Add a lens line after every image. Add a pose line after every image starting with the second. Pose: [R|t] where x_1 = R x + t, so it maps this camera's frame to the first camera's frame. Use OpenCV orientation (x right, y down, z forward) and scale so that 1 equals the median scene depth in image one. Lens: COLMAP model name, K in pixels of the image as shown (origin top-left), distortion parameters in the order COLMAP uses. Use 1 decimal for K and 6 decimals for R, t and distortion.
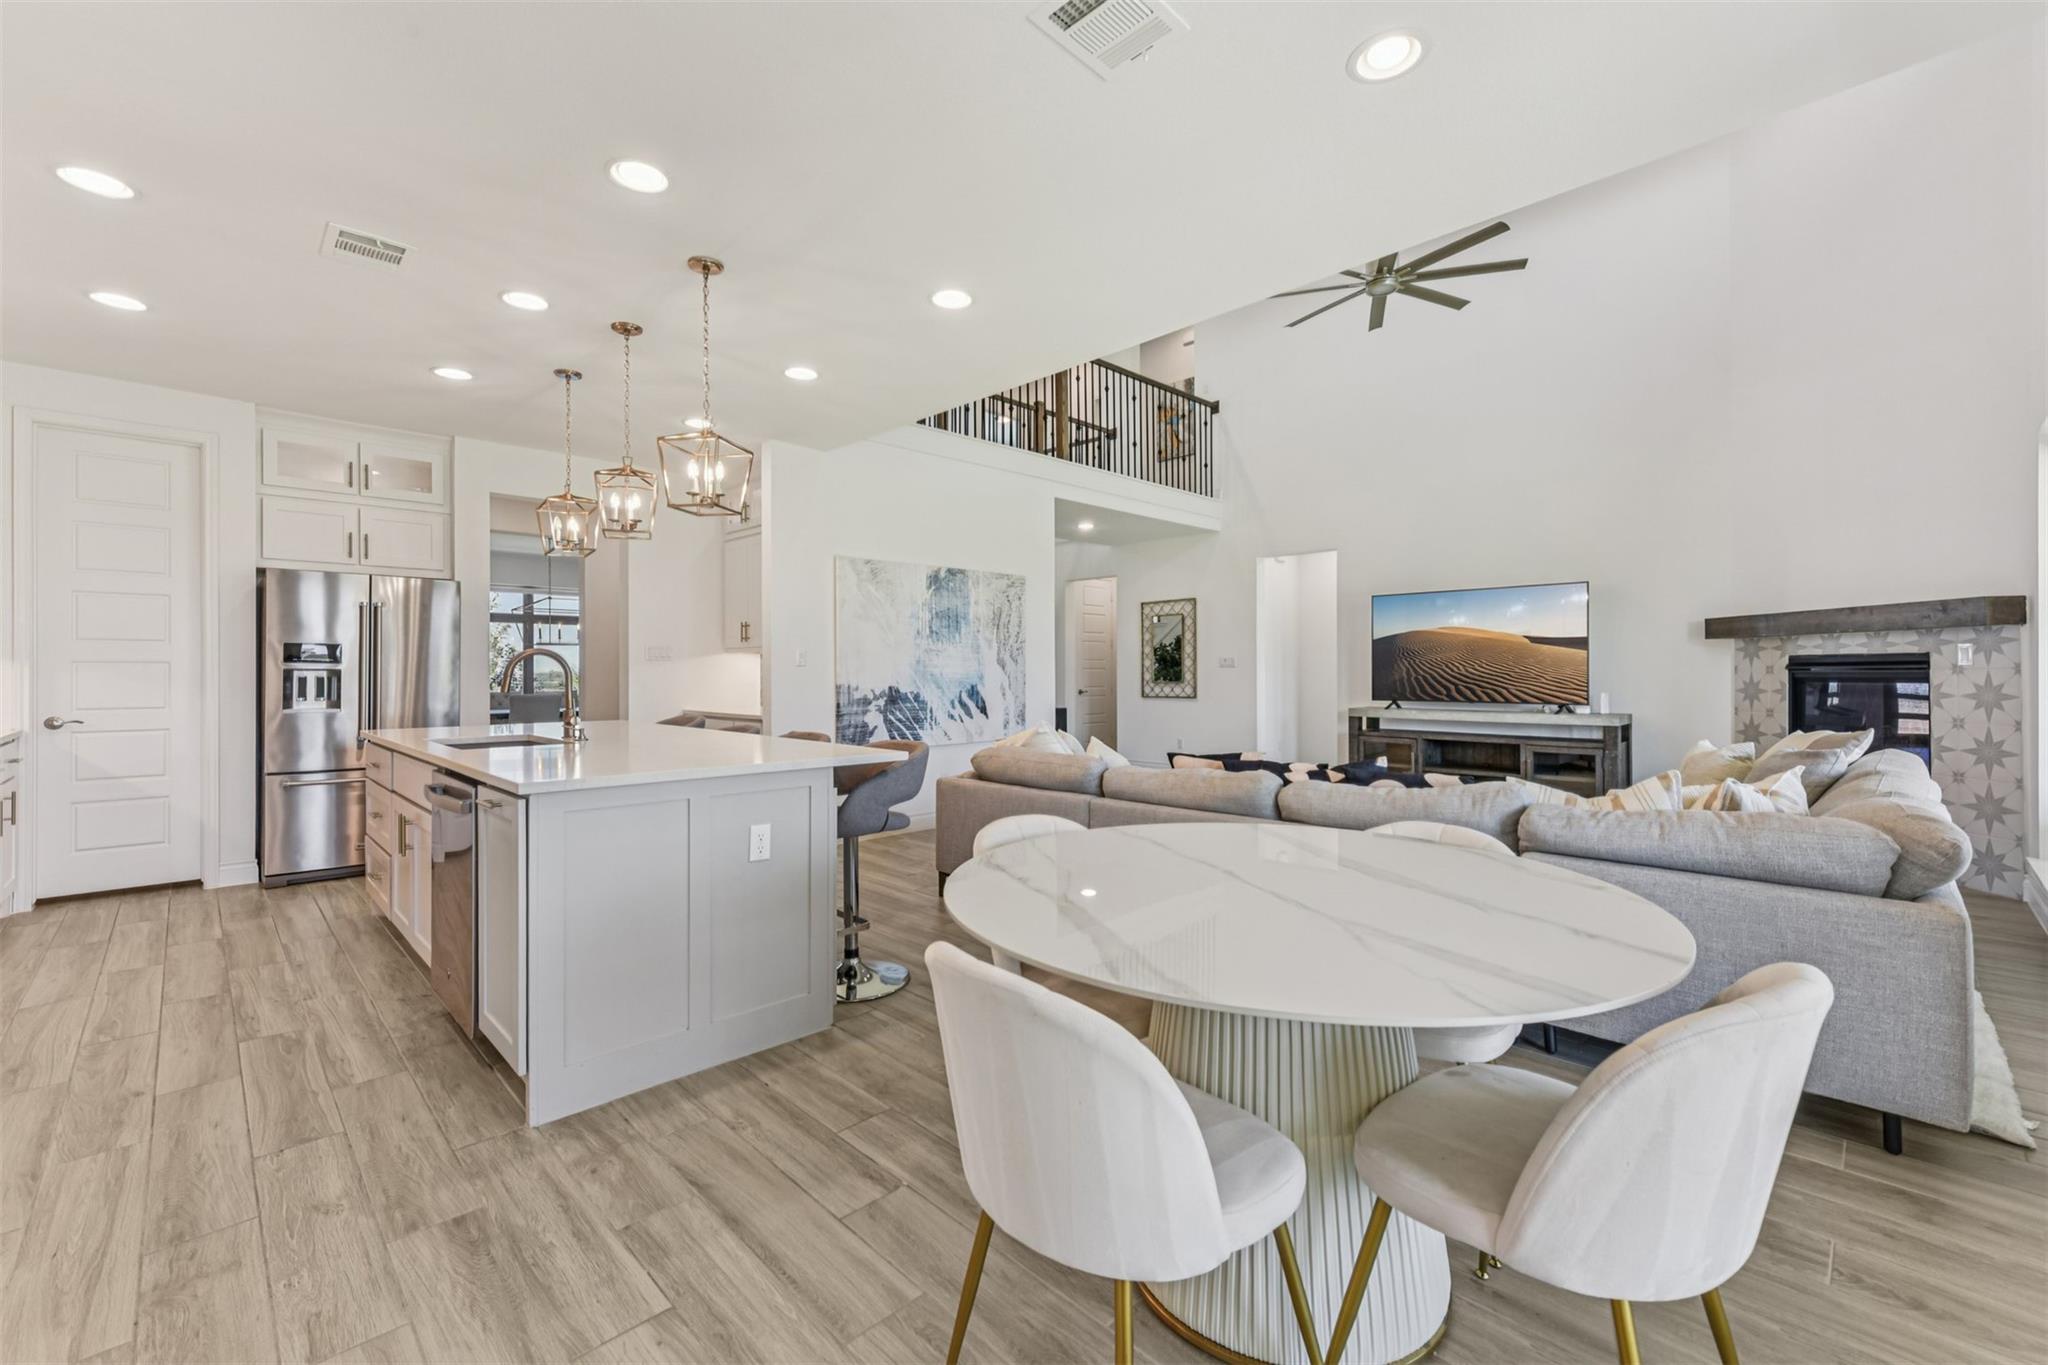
lens RADIAL K [[845.8, 0, 1018.2], [0, 845.8, 667.4], [0, 0, 1]] dist [0.002837, -0.000018]
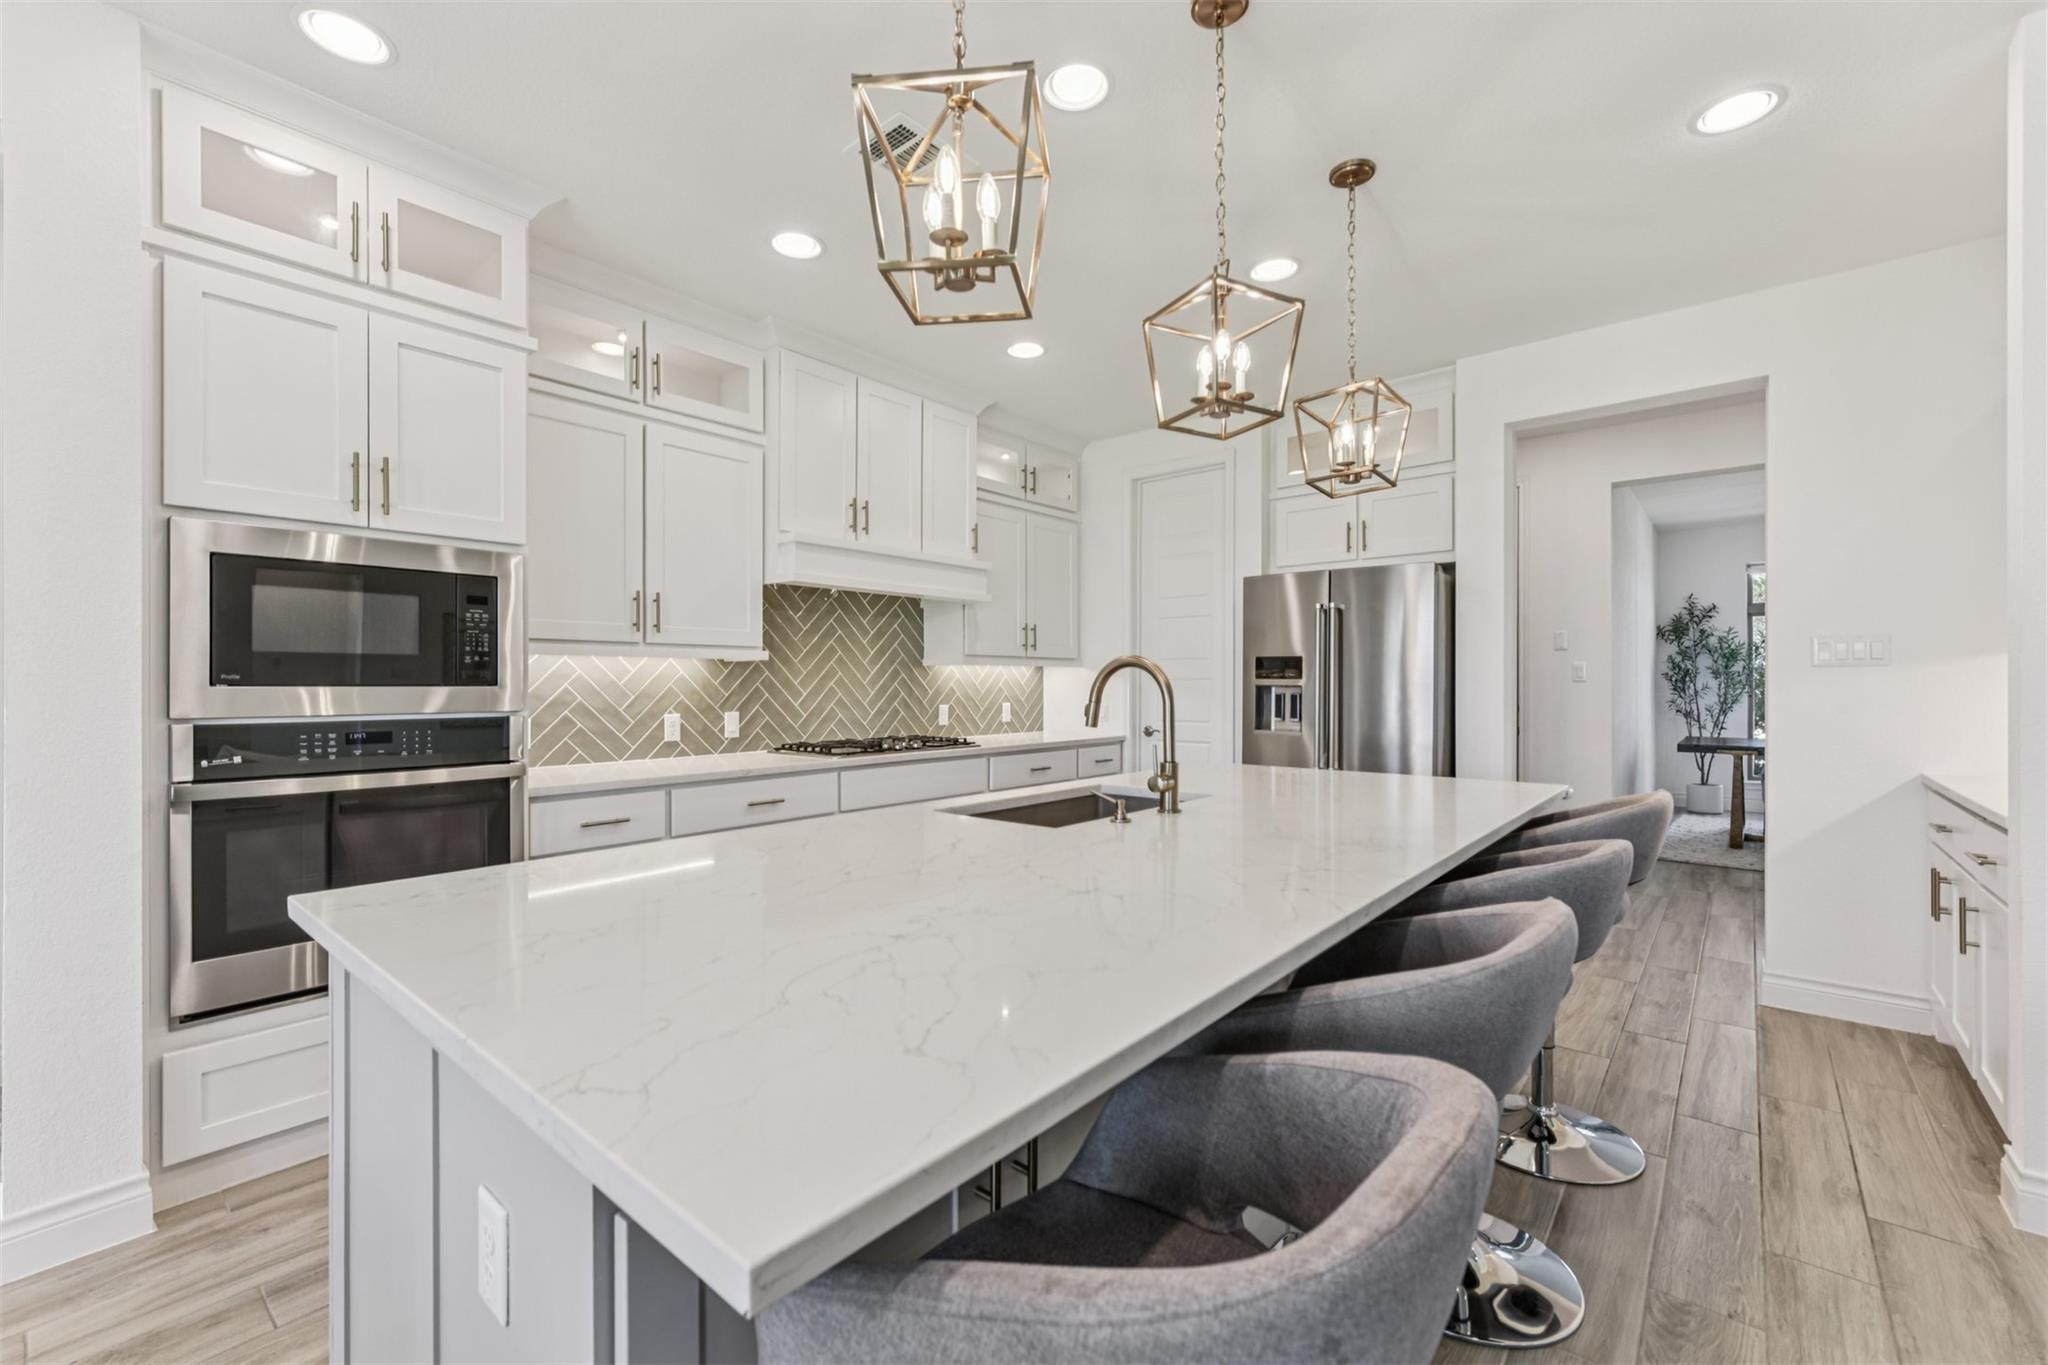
lens RADIAL K [[847.0, 0, 1019.1], [0, 847.0, 684.5], [0, 0, 1]] dist [0.004901, 0.000015]
pose [[0.093950, 0.002489, -0.995574, 0.014033], [0.006668, 0.999973, 0.003129, -0.003221], [0.995555, -0.006932, 0.093931, 0.516849]]
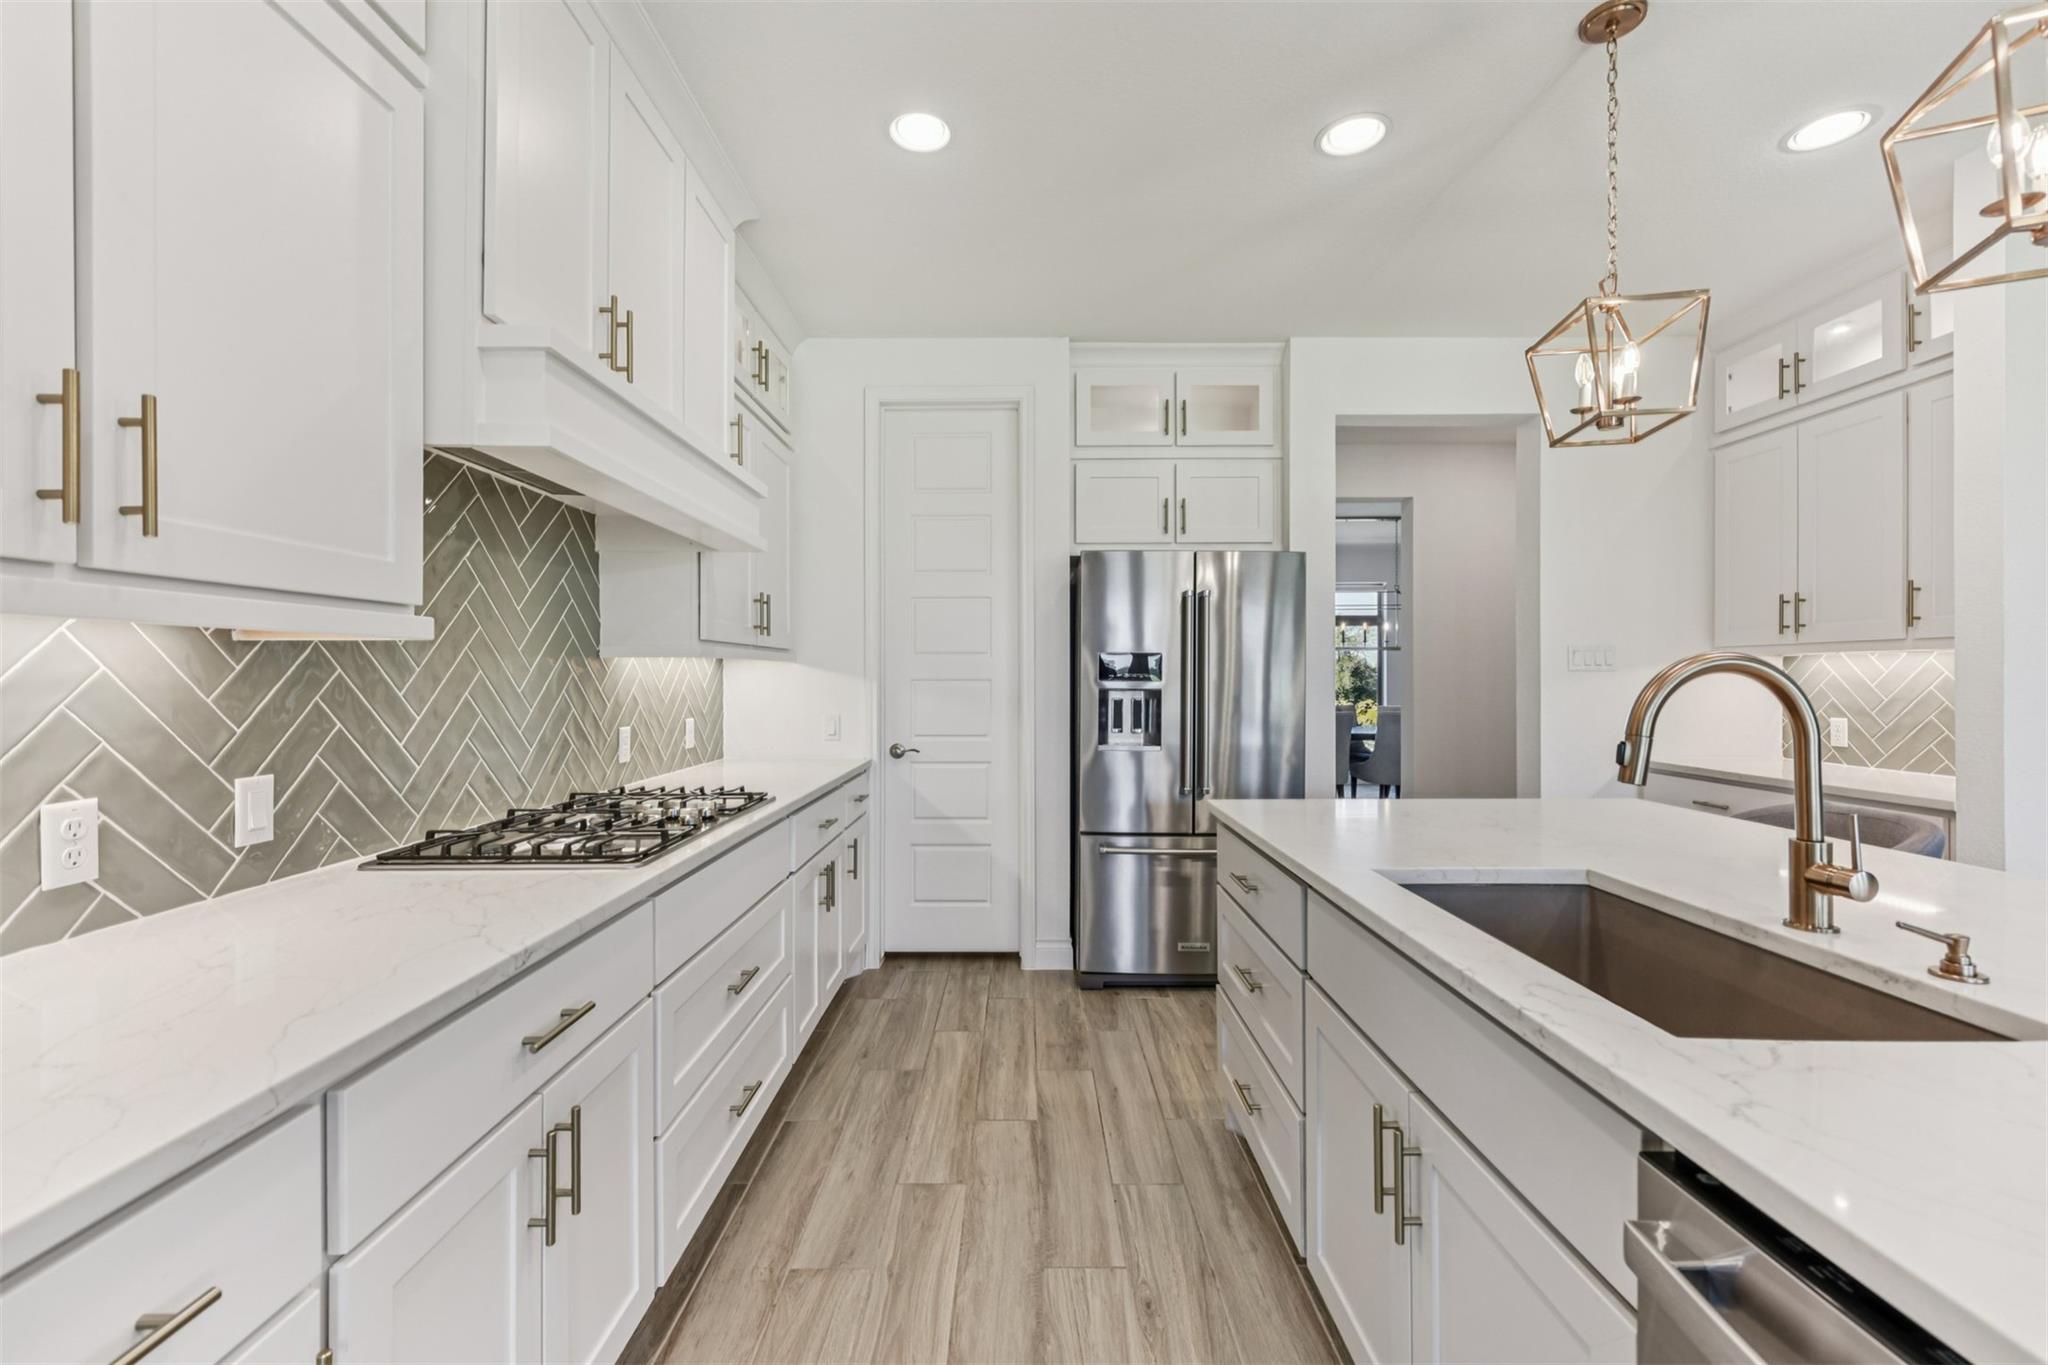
lens RADIAL K [[863.5, 0, 1043.4], [0, 863.5, 678.0], [0, 0, 1]] dist [-0.001539, -0.000171]
pose [[0.730032, 0.002384, -0.683409, -0.312667], [0.003485, 0.999968, 0.007211, -0.010338], [0.683404, -0.007646, 0.730000, 0.337879]]
